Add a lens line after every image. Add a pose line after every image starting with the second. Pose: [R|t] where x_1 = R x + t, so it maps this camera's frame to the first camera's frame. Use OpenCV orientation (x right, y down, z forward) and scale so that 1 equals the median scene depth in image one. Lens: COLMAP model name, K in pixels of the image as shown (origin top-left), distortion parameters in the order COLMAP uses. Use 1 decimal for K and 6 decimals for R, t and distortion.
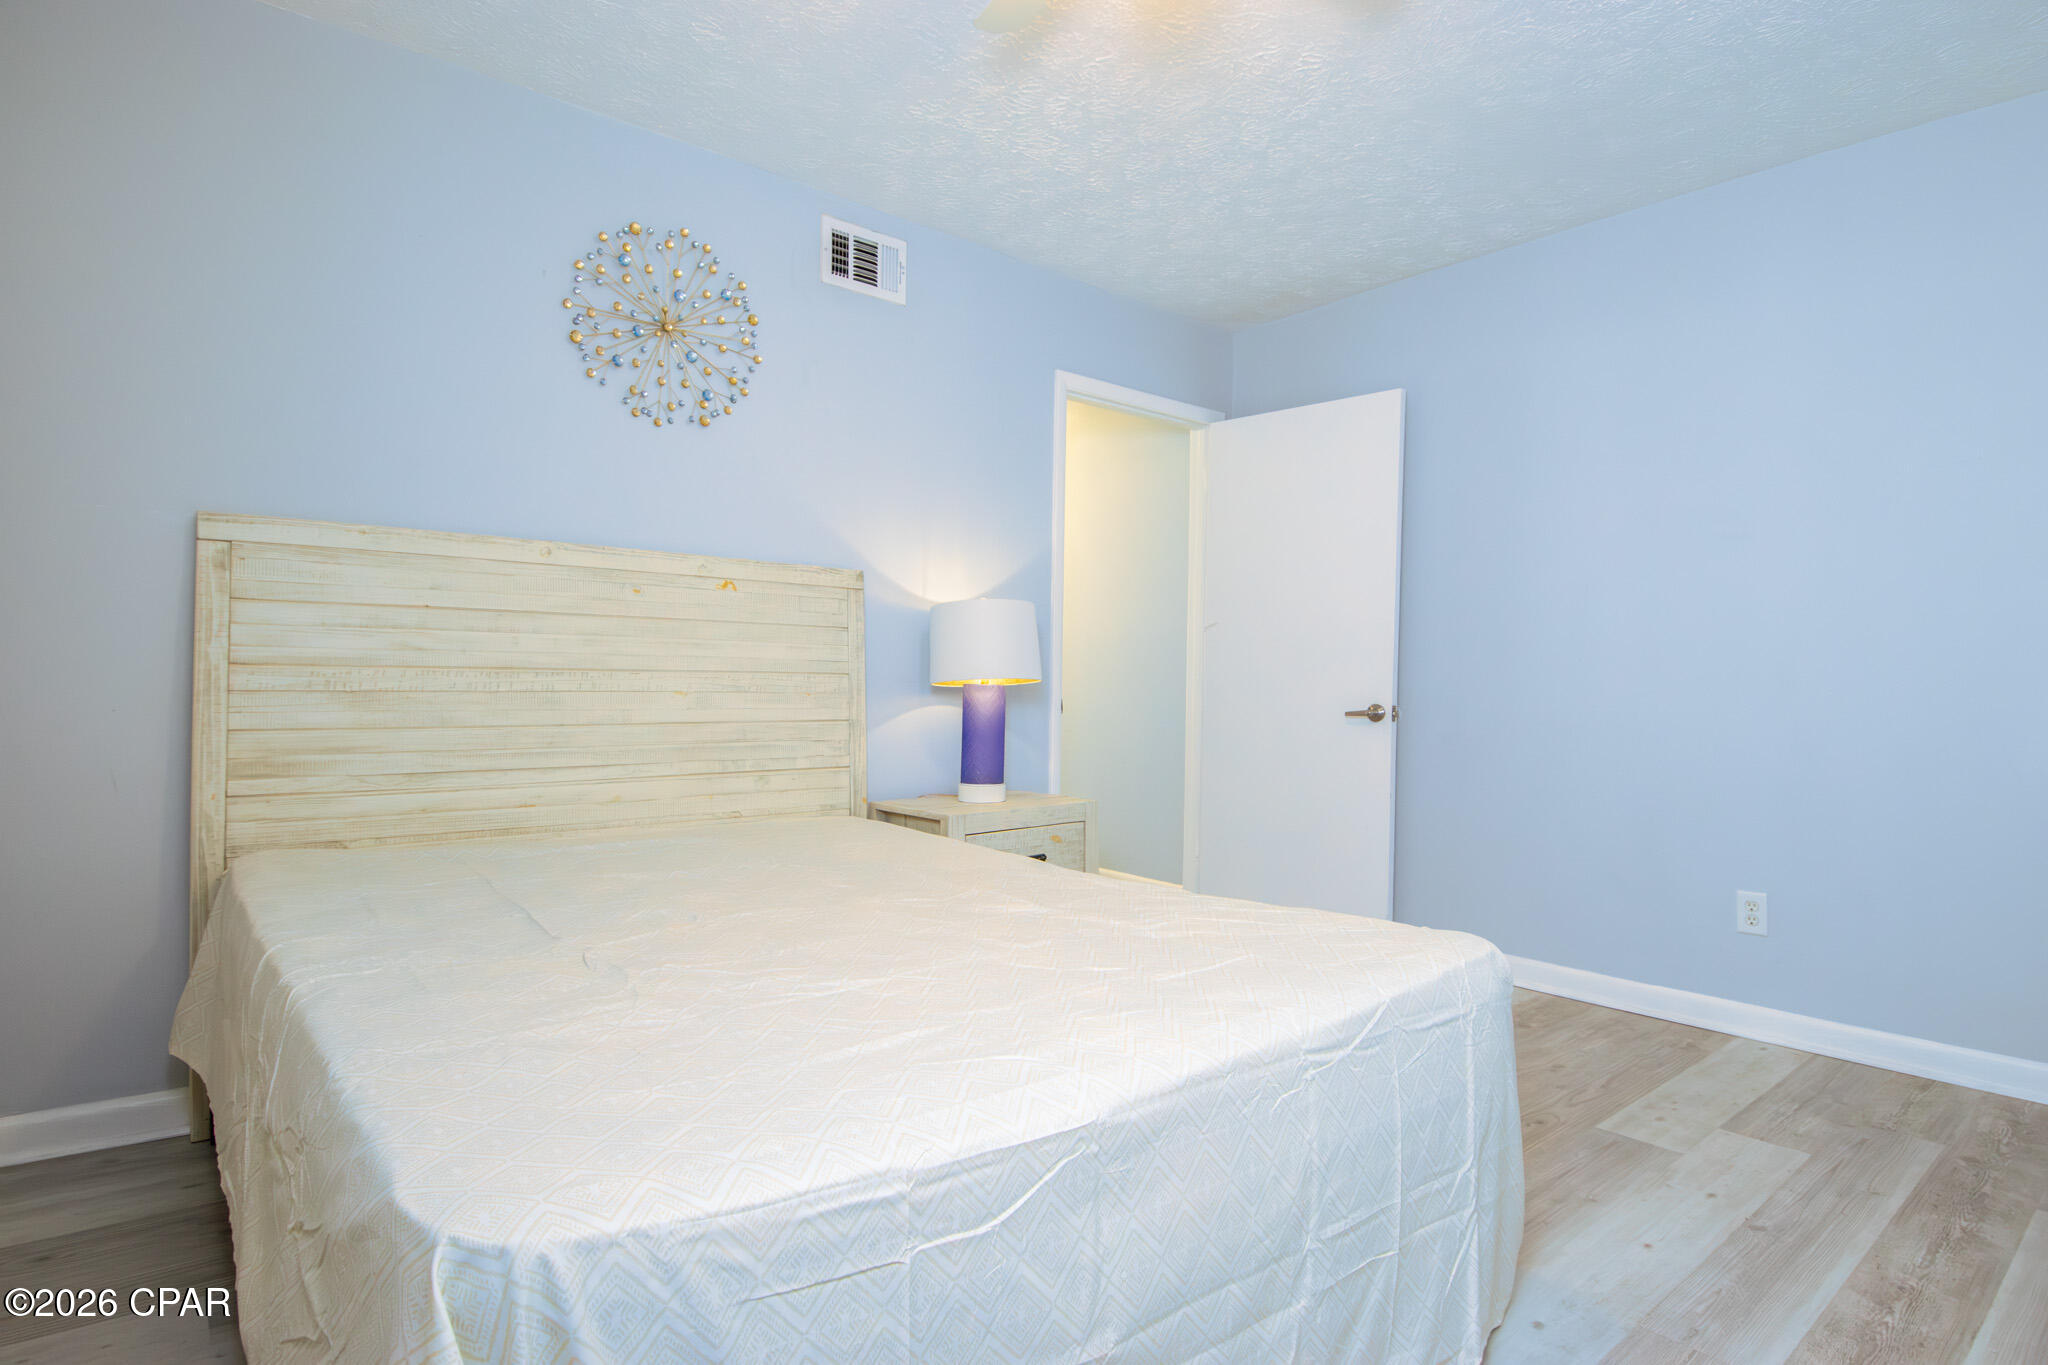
lens RADIAL K [[1047.1, 0, 1021.5], [0, 1047.1, 680.0], [0, 0, 1]] dist [0.014932, -0.010657]
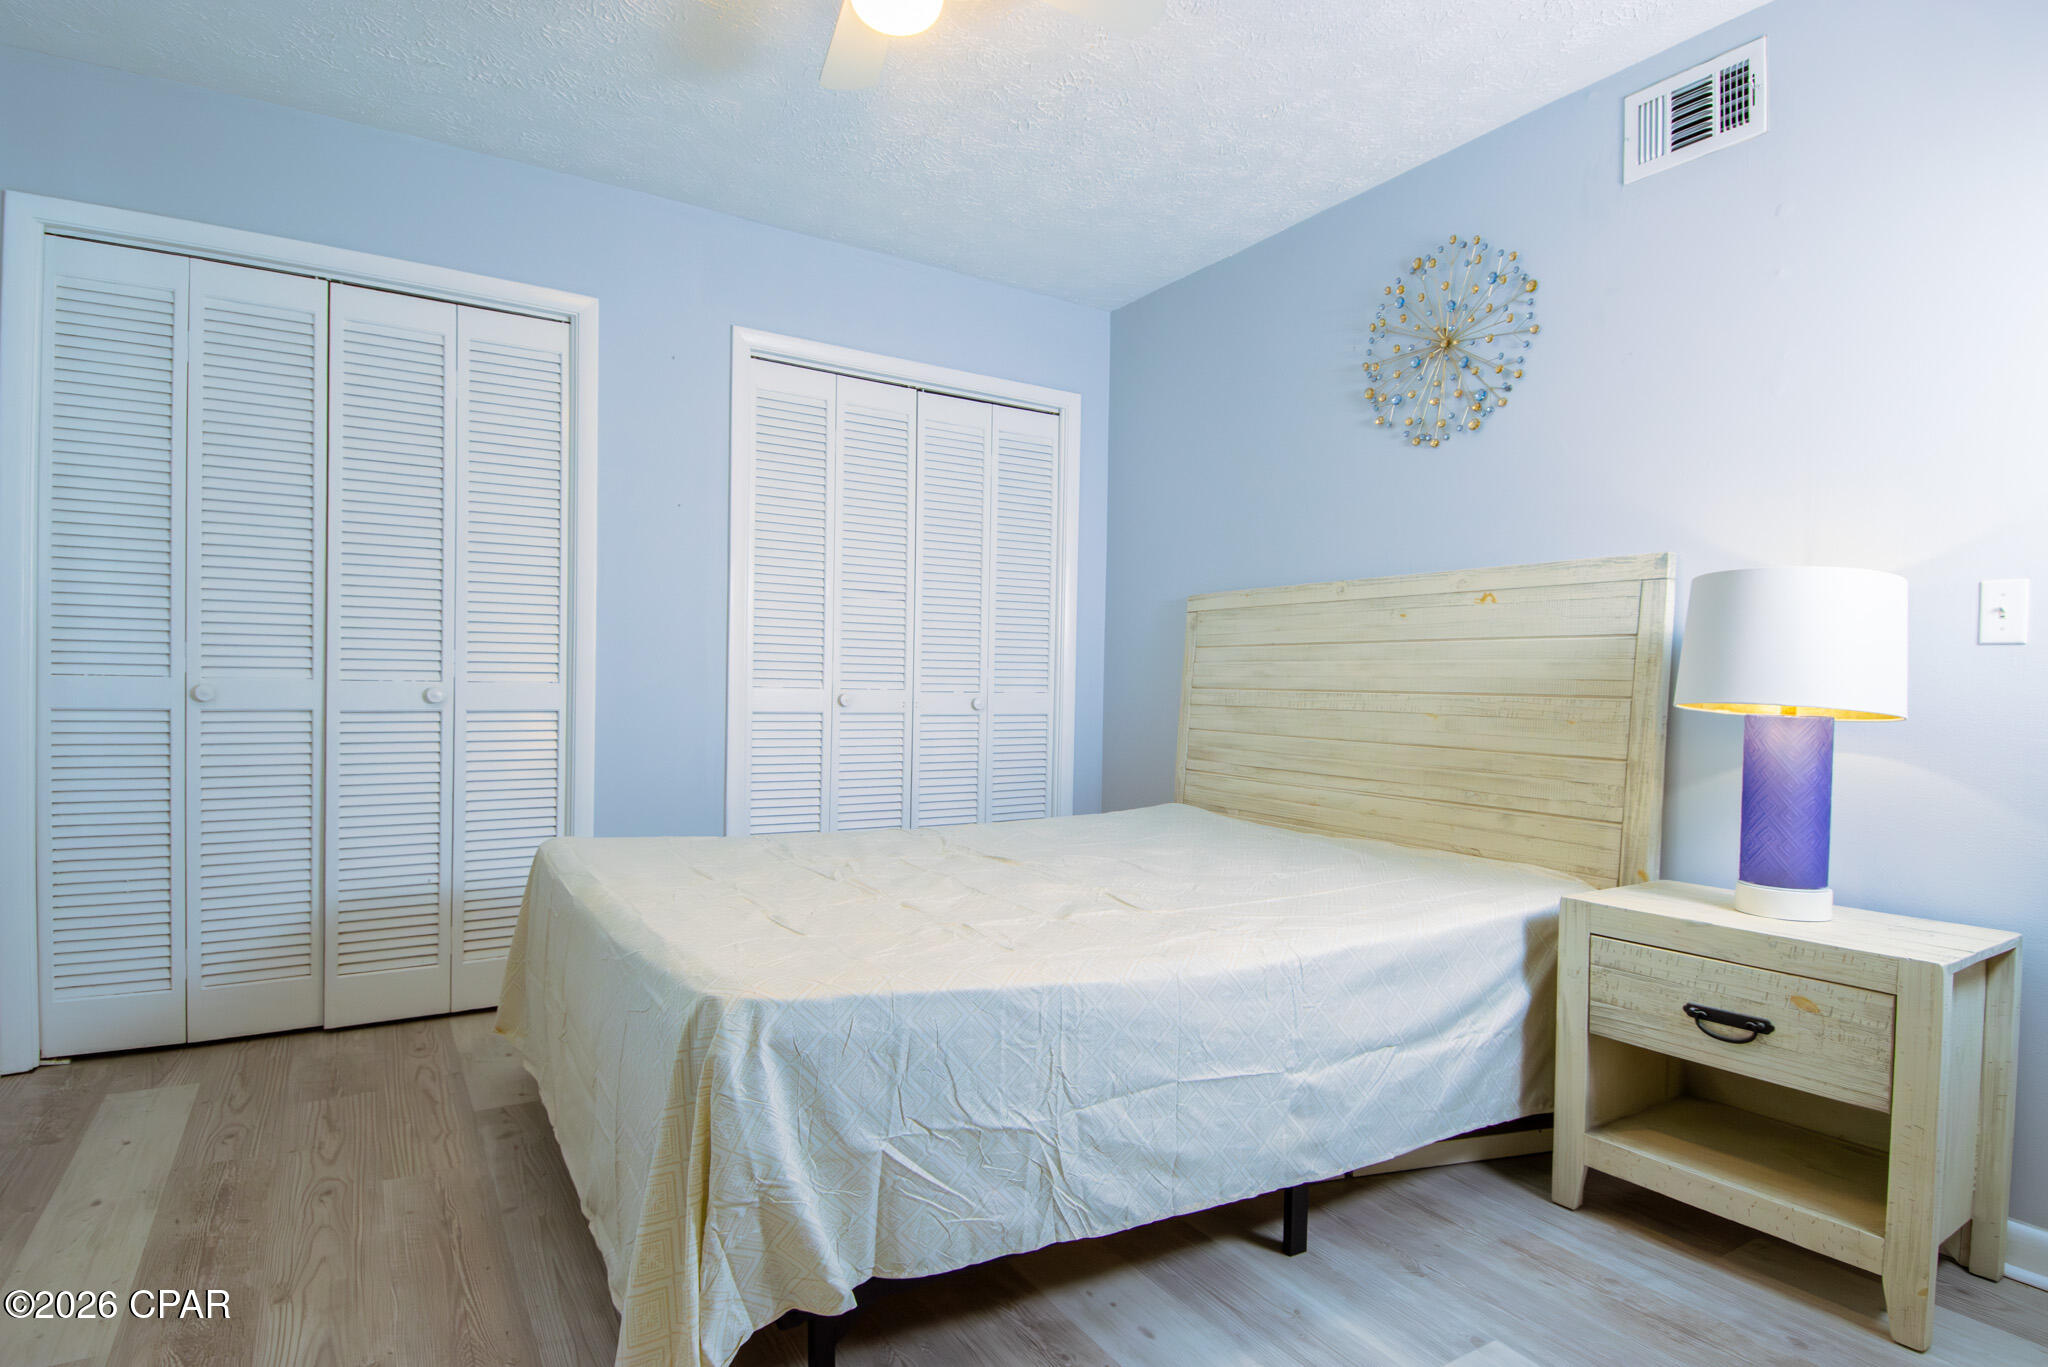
lens RADIAL K [[1047.1, 0, 1021.7], [0, 1047.1, 683.4], [0, 0, 1]] dist [0.014932, -0.010657]
pose [[-0.132678, -0.011643, -0.991091, 0.681384], [-0.017059, 0.999810, -0.009461, -0.001432], [0.991012, 0.015652, -0.132851, 0.735409]]
